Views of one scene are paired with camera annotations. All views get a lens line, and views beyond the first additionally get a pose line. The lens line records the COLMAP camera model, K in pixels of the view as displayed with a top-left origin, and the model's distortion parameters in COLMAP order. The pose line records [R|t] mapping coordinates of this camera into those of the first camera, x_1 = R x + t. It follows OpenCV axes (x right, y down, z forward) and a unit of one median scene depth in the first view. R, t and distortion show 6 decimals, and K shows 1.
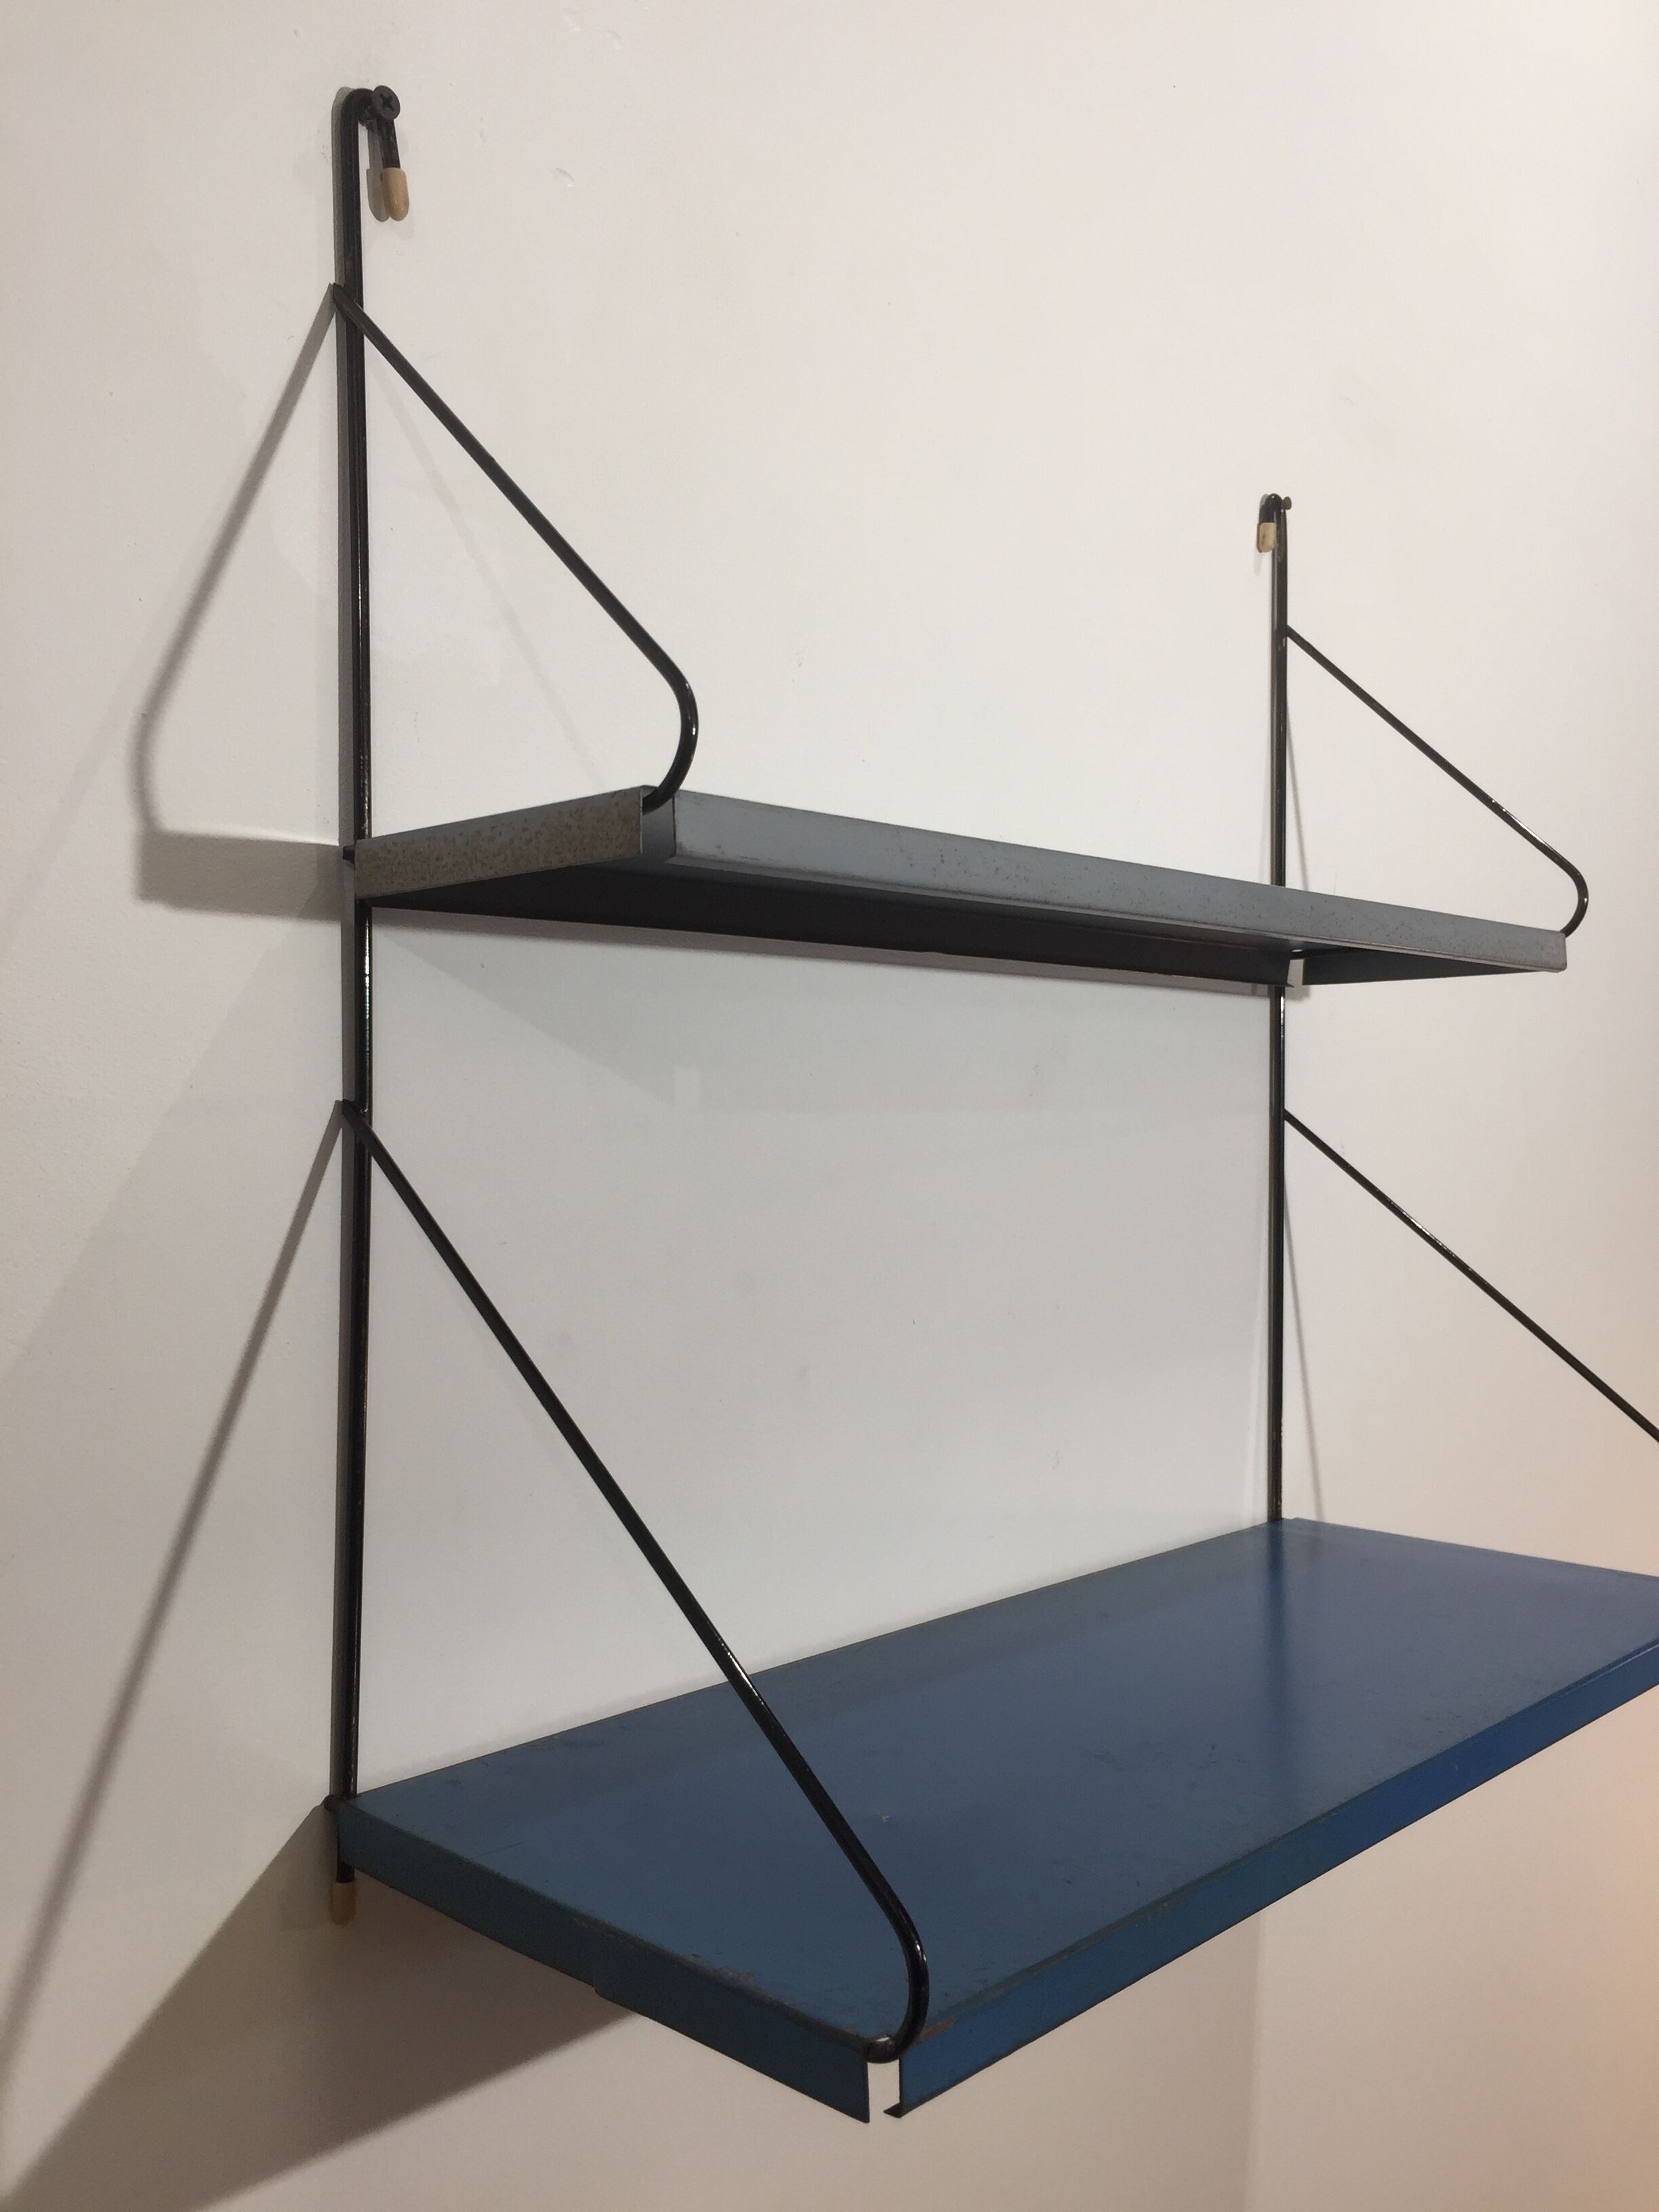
lens RADIAL K [[1905.6, 0, 829.5], [0, 1905.6, 1106.0], [0, 0, 1]] dist [0.013775, 0.000727]
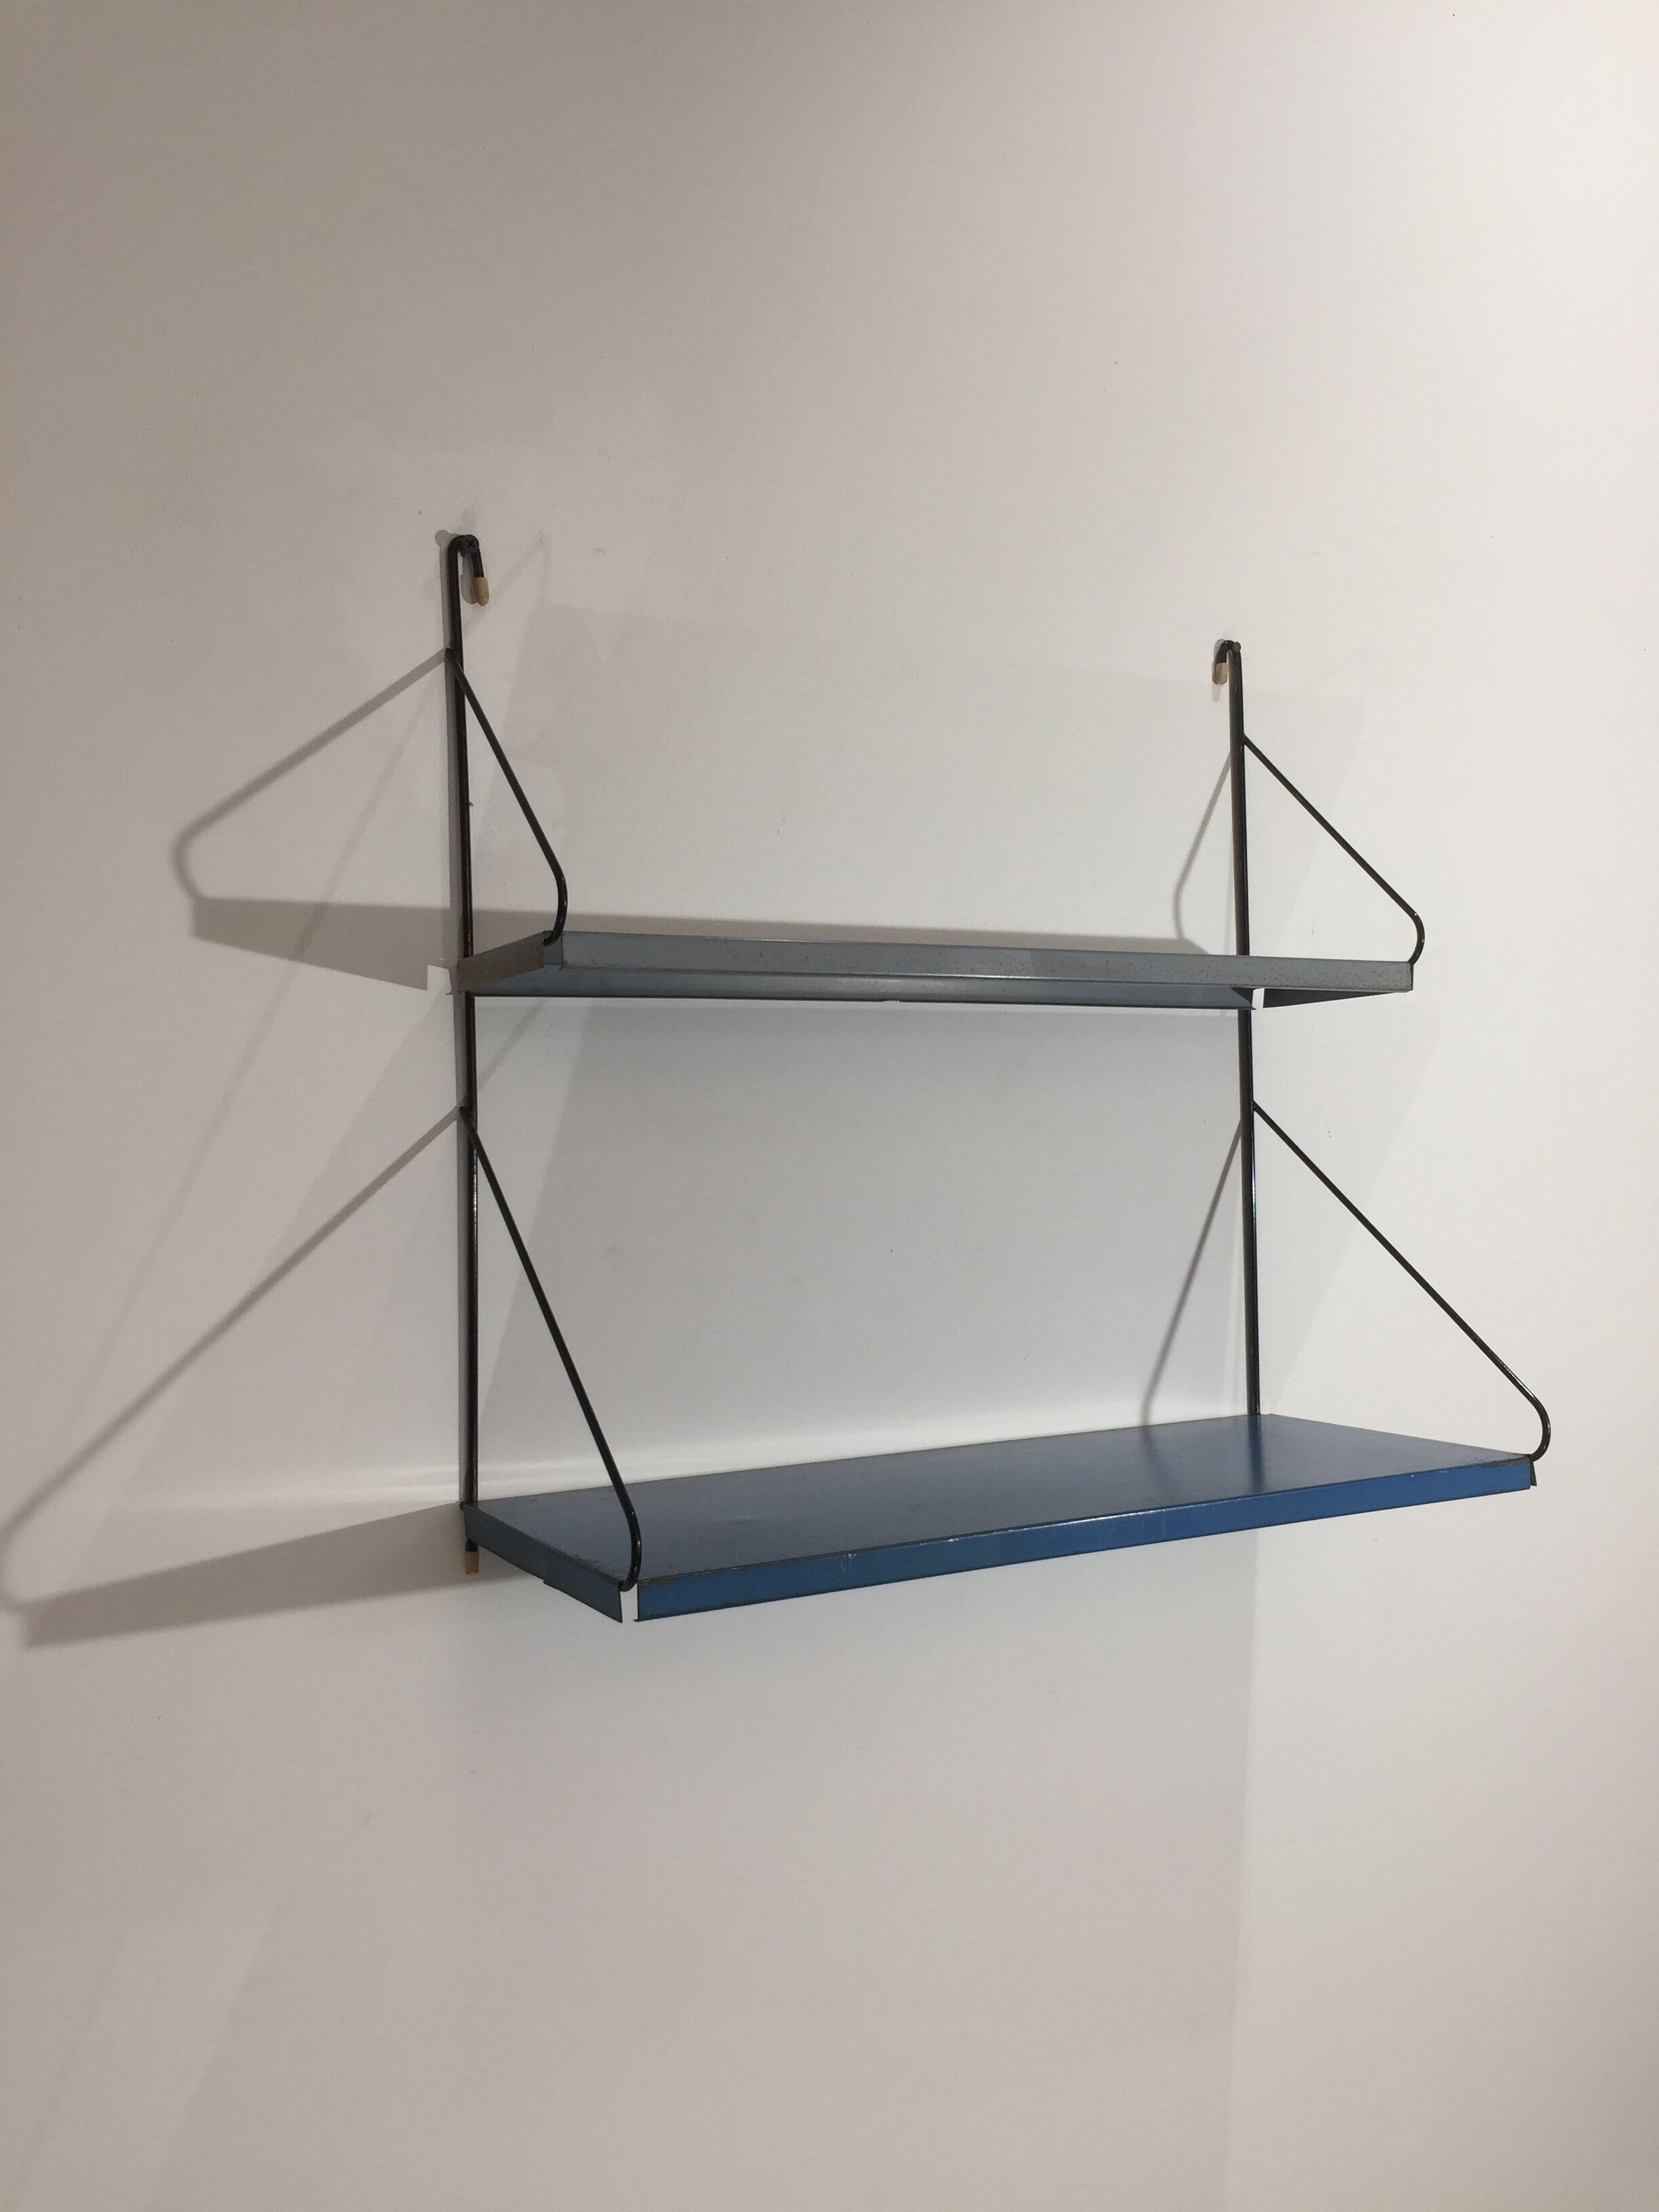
lens RADIAL K [[1905.6, 0, 829.5], [0, 1905.6, 1106.0], [0, 0, 1]] dist [0.013775, 0.000727]
pose [[0.951322, -0.026749, -0.307036, 0.407526], [0.022088, 0.999582, -0.018645, 0.024762], [0.307407, 0.010956, 0.951515, -0.382848]]
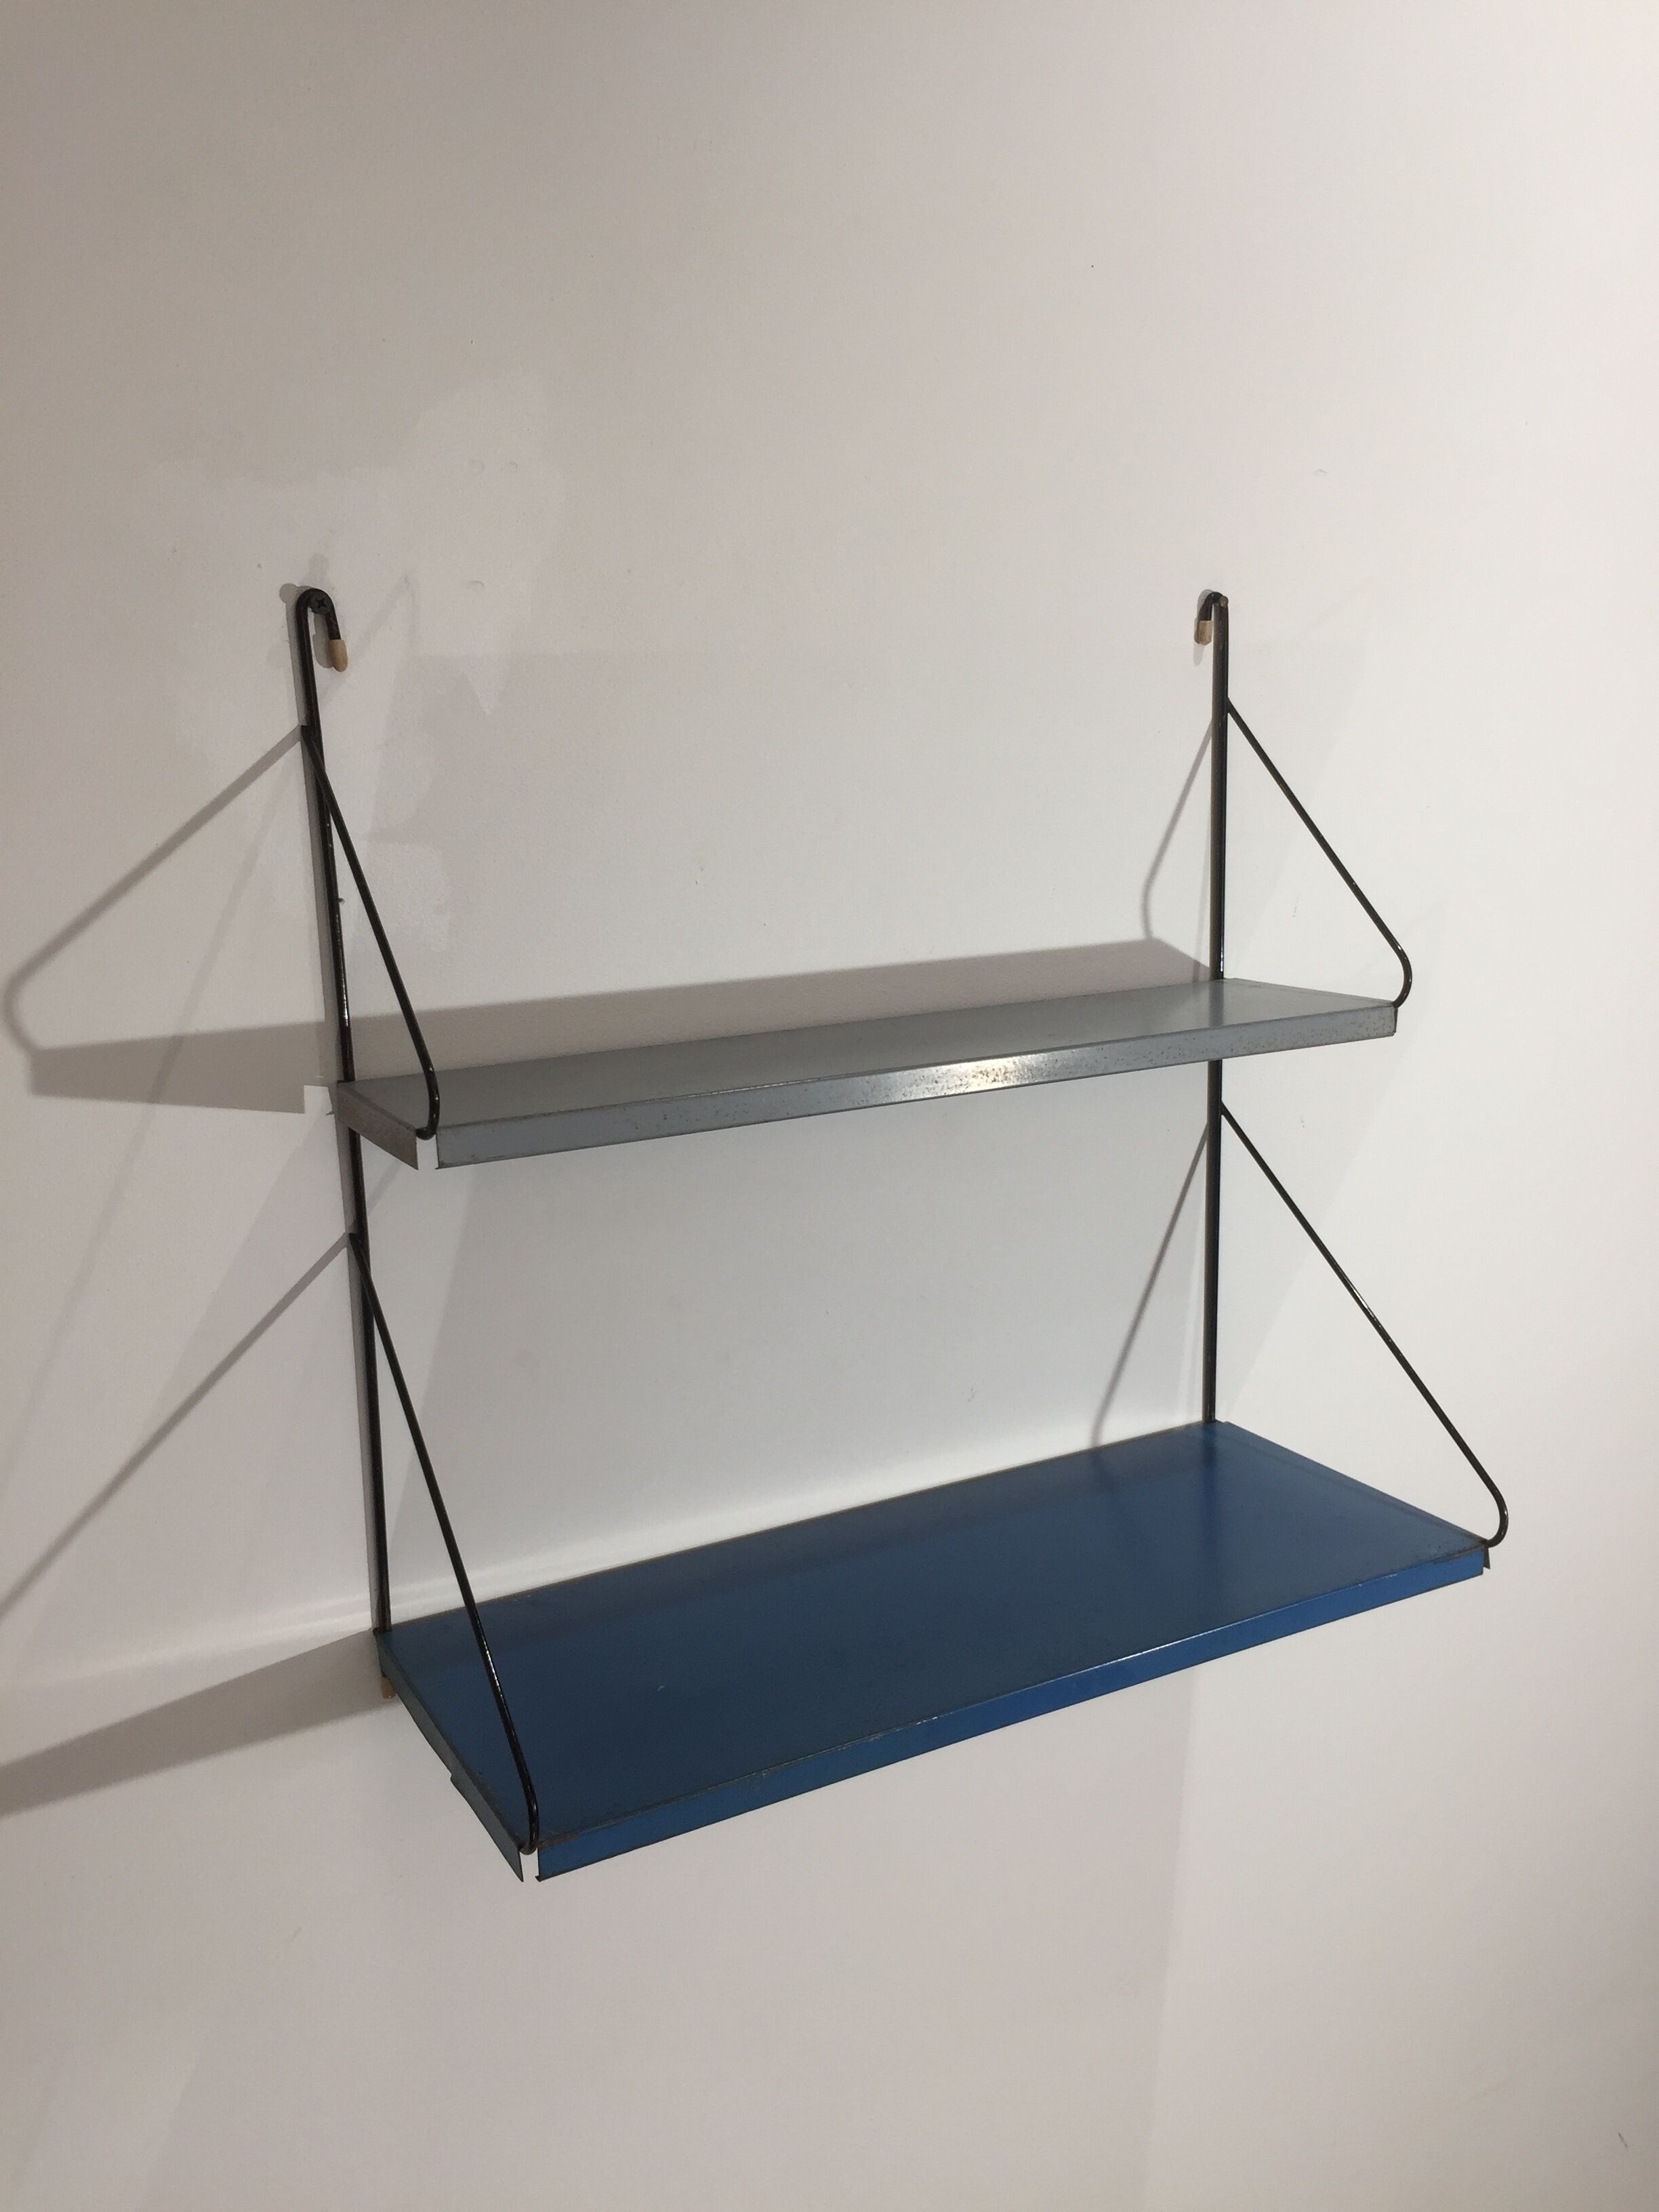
lens RADIAL K [[1905.6, 0, 829.5], [0, 1905.6, 1106.0], [0, 0, 1]] dist [0.013775, 0.000727]
pose [[0.951067, 0.037774, -0.306667, 0.419394], [0.027230, 0.978391, 0.204962, -0.286601], [0.307783, -0.203283, 0.929487, -0.243786]]
